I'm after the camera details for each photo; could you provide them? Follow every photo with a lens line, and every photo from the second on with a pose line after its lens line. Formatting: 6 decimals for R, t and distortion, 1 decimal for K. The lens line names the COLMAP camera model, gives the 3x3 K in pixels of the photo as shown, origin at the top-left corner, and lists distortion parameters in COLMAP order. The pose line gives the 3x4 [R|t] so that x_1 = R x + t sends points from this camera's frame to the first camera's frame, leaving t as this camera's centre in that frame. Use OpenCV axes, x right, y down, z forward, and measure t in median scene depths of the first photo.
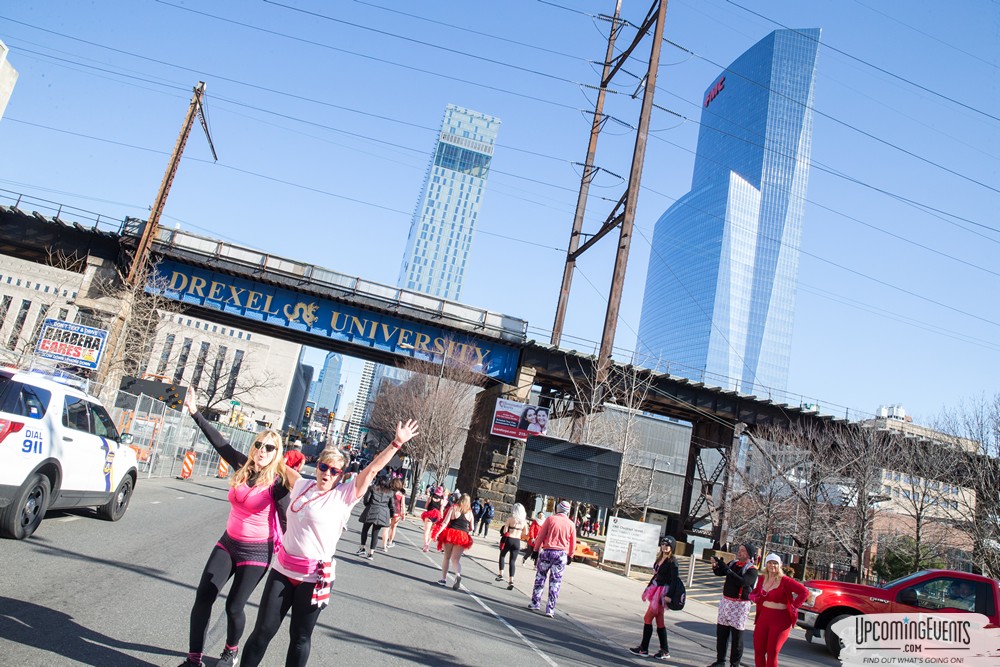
lens RADIAL K [[683.2, 0, 500.0], [0, 683.2, 333.5], [0, 0, 1]] dist [-0.099675, 0.076570]
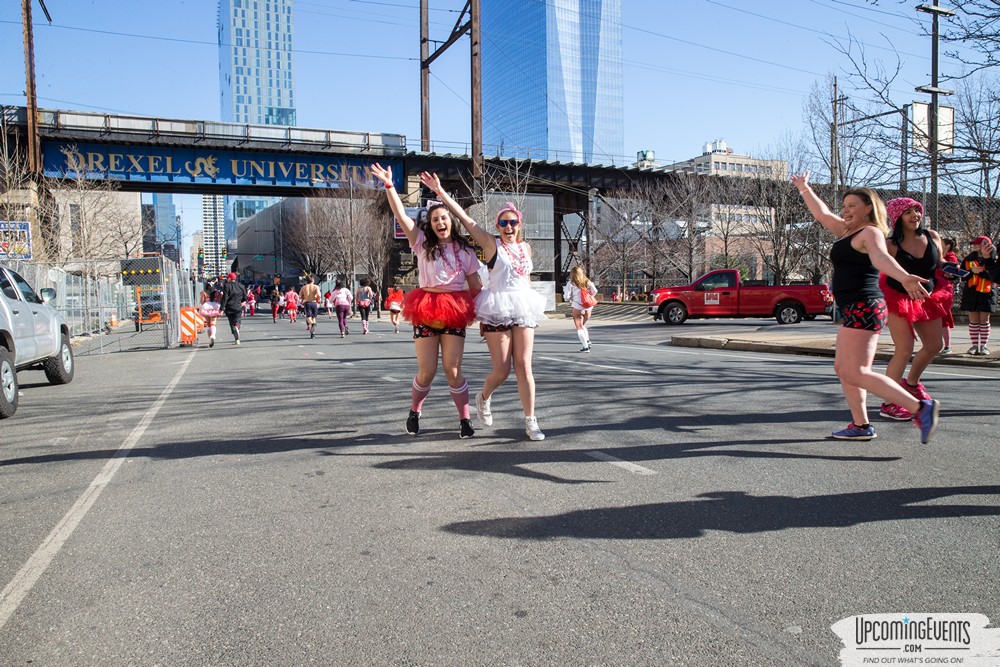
lens RADIAL K [[683.2, 0, 500.0], [0, 683.2, 333.5], [0, 0, 1]] dist [-0.099675, 0.076570]
pose [[0.958826, -0.225298, 0.172898, -0.078150], [0.160359, 0.931972, 0.325137, -0.052414], [-0.234389, -0.284024, 0.929727, -0.182557]]
